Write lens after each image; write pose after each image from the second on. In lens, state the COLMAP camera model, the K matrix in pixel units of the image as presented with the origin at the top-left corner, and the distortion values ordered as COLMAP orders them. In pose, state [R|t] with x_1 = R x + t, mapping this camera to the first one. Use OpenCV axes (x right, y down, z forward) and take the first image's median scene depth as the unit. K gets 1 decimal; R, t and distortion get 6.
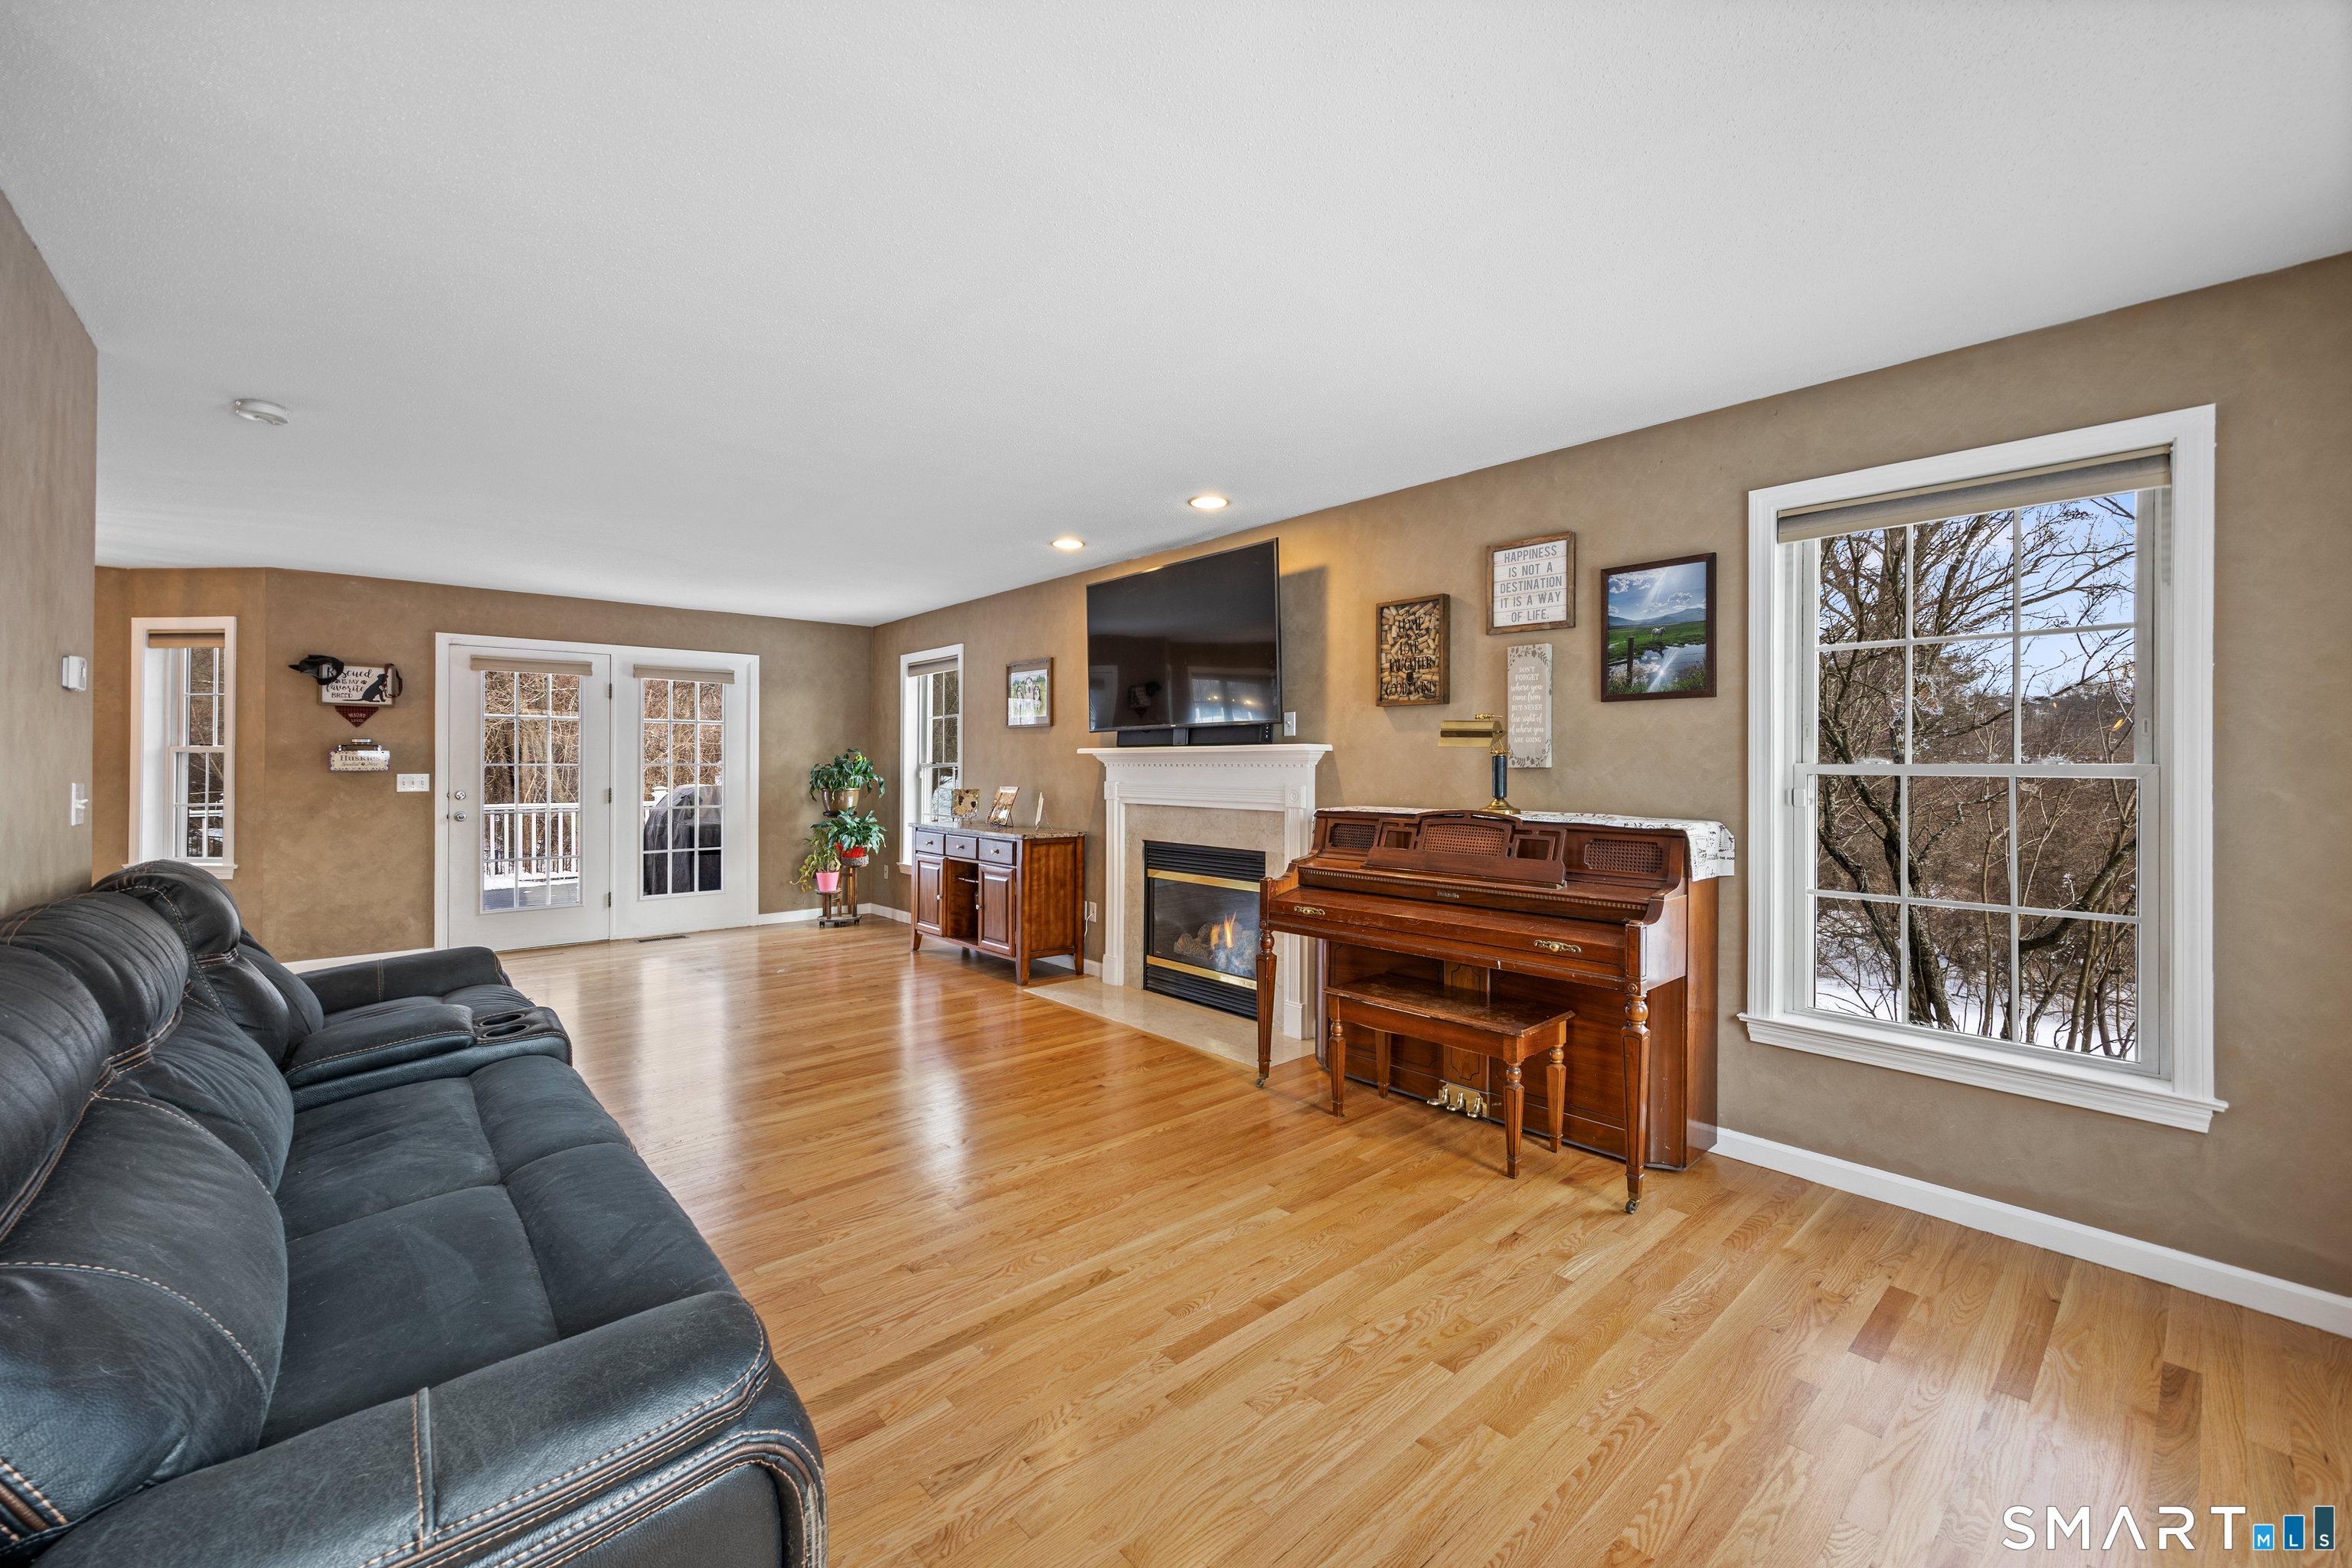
lens RADIAL K [[934.6, 0, 1169.6], [0, 934.6, 768.3], [0, 0, 1]] dist [0.001378, 0.000304]
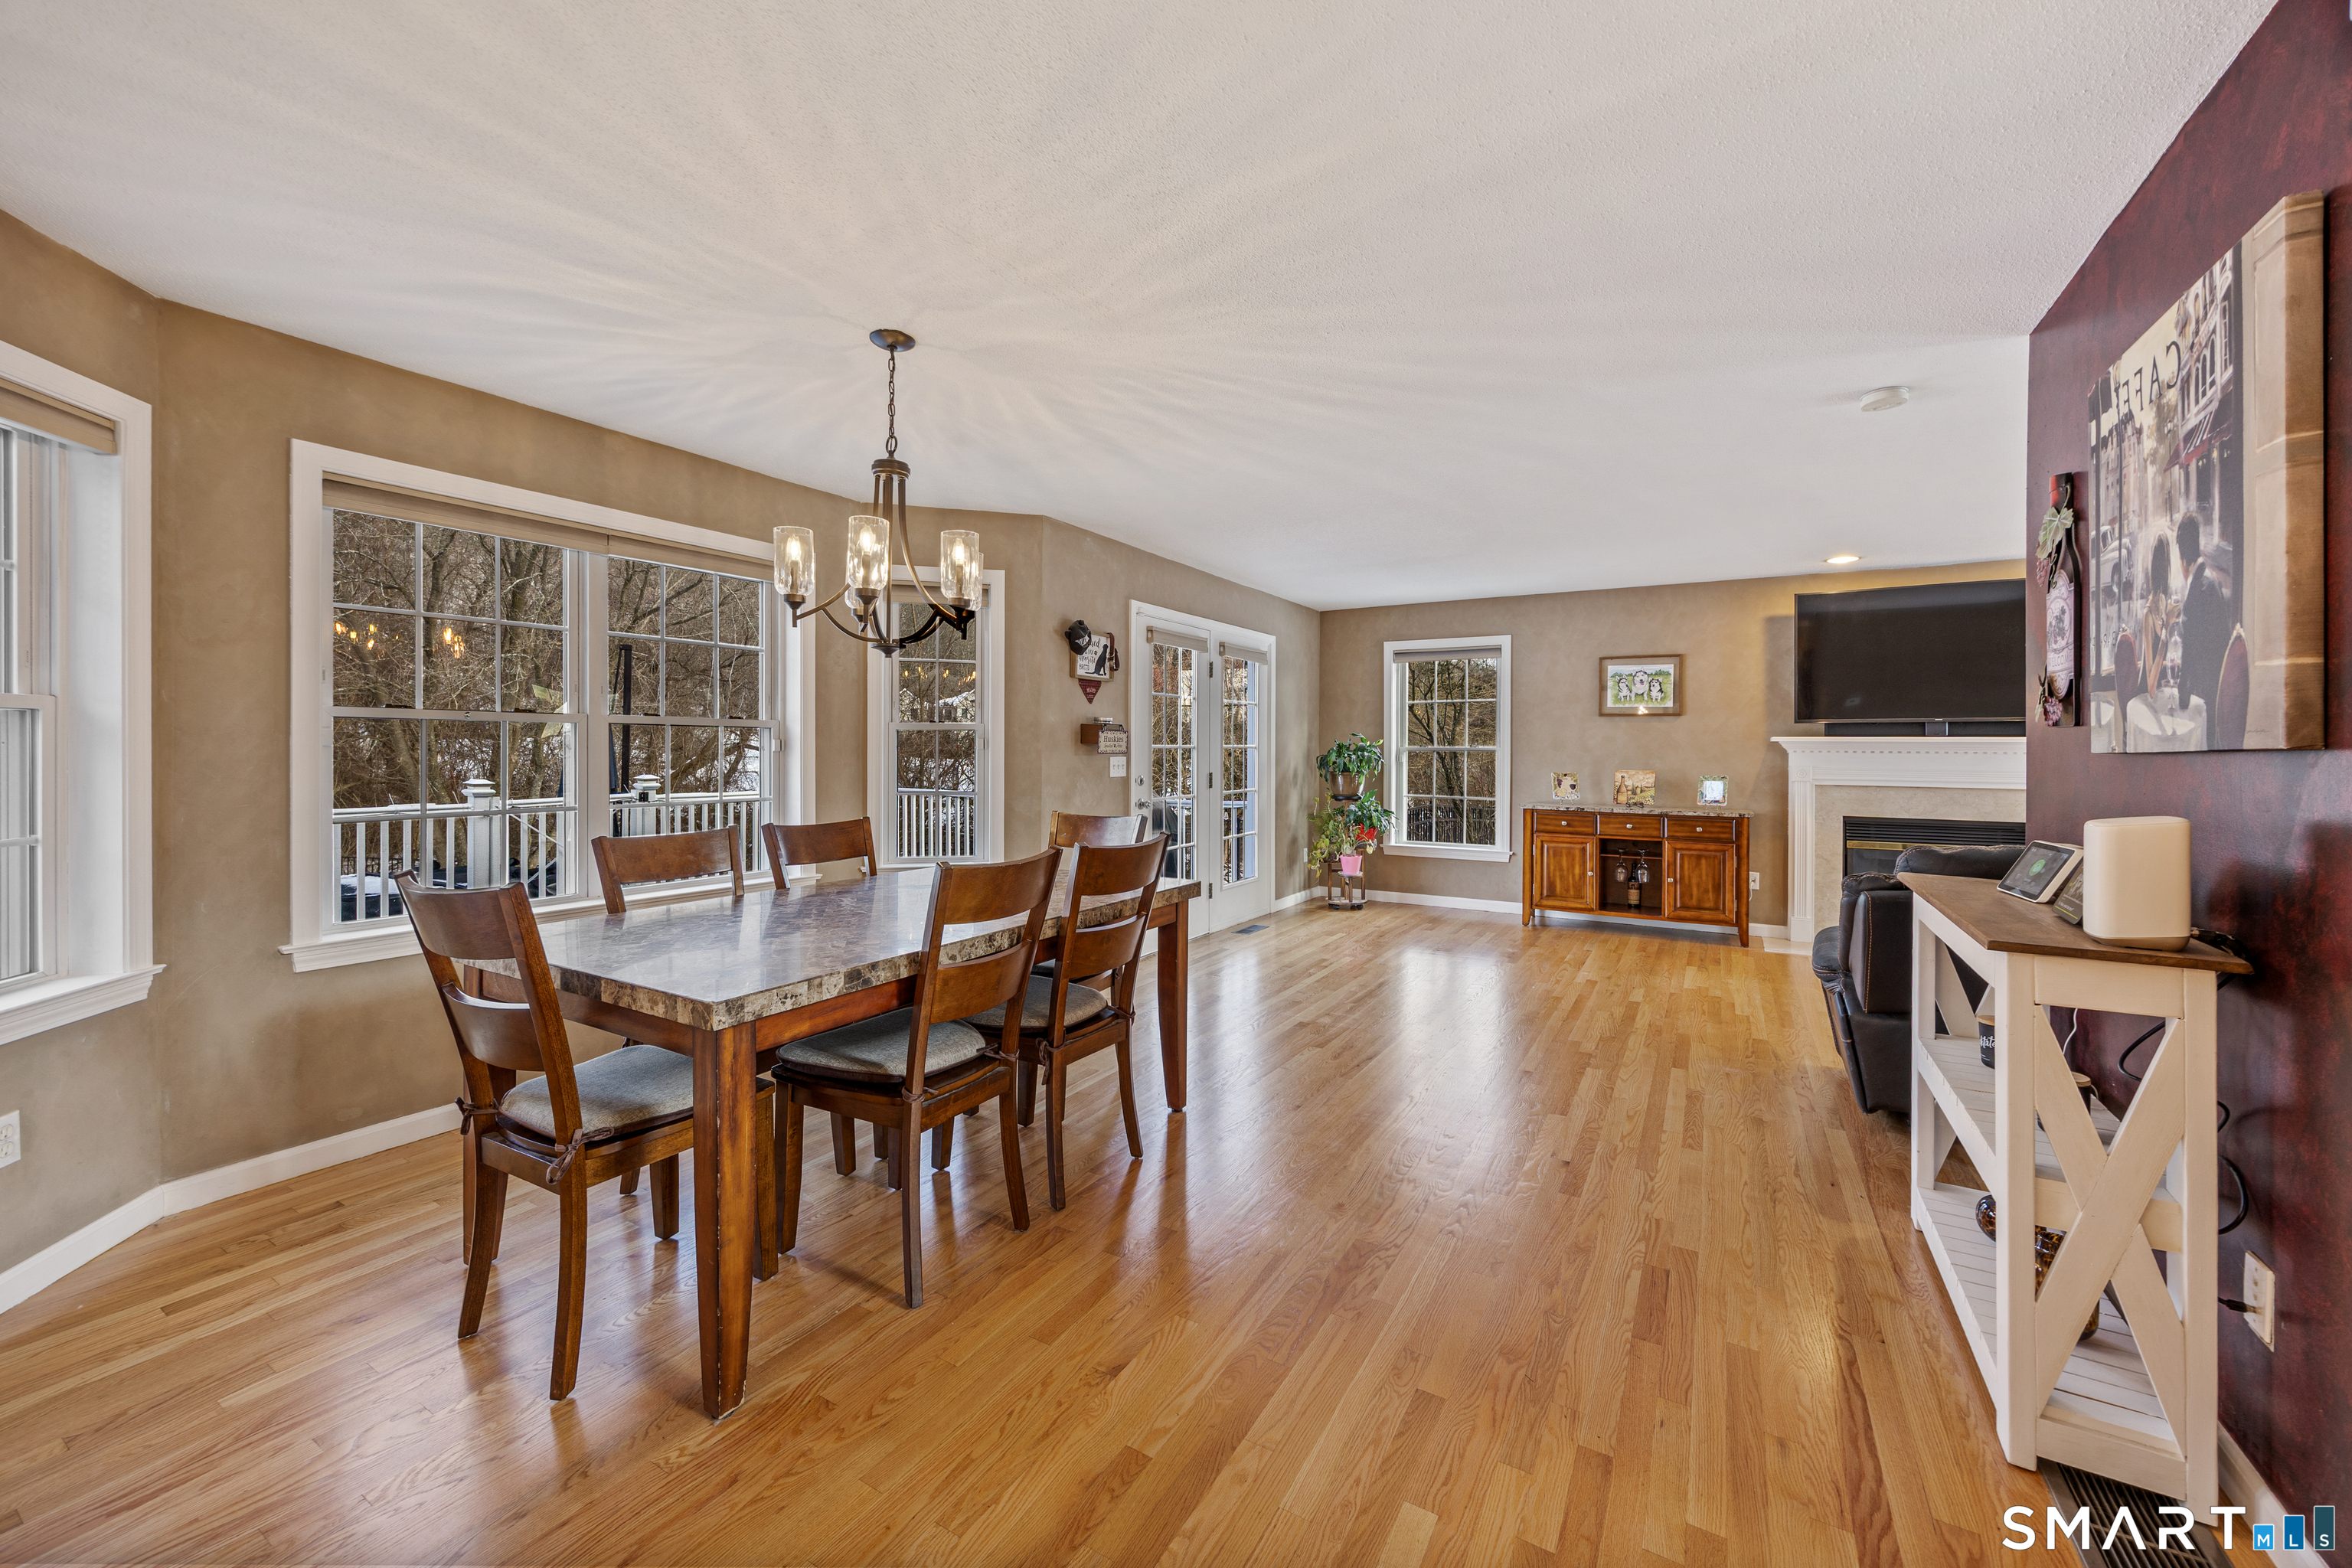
lens RADIAL K [[934.6, 0, 1181.8], [0, 934.6, 738.8], [0, 0, 1]] dist [0.001378, 0.000304]
pose [[0.950572, 0.010000, 0.310343, -1.088745], [-0.006317, 0.999897, -0.012870, 0.000216], [-0.310440, 0.010274, 0.950538, 0.135867]]
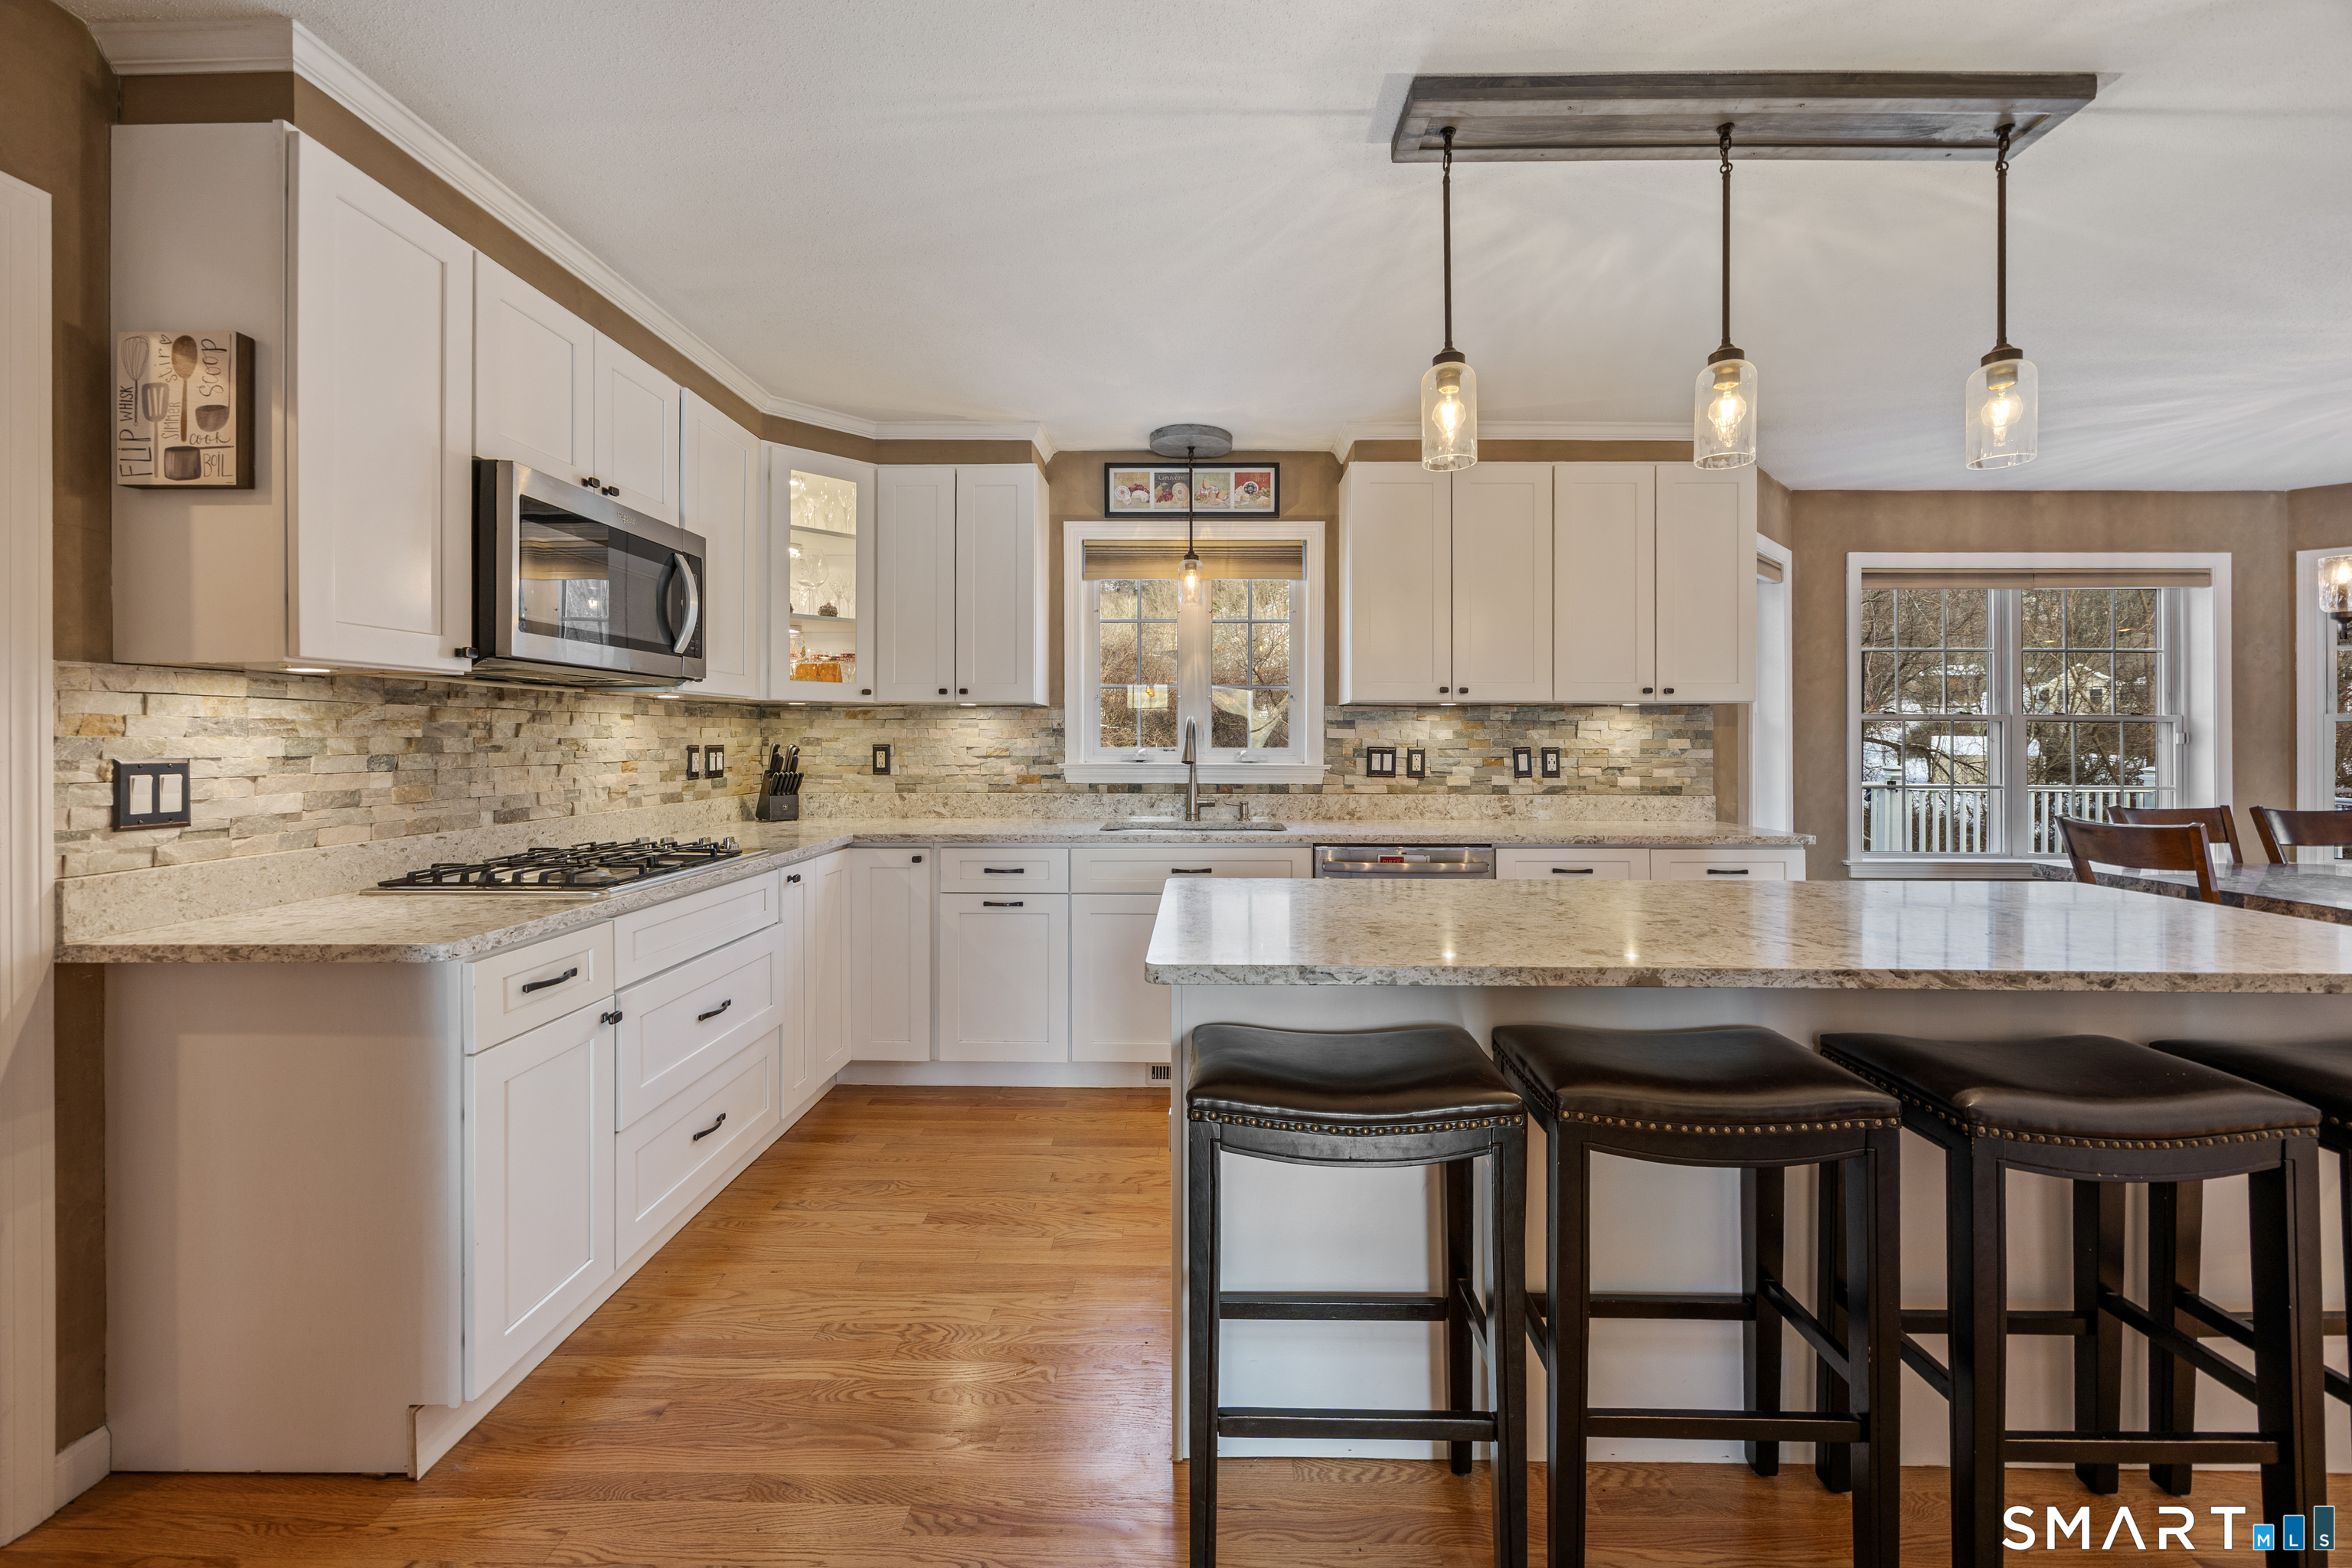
lens RADIAL K [[934.6, 0, 1220.5], [0, 934.6, 735.9], [0, 0, 1]] dist [0.001378, 0.000304]
pose [[0.753565, 0.000313, -0.657374, -1.250659], [-0.003510, 0.999988, -0.003547, 0.001328], [0.657364, 0.004981, 0.753556, -0.189160]]
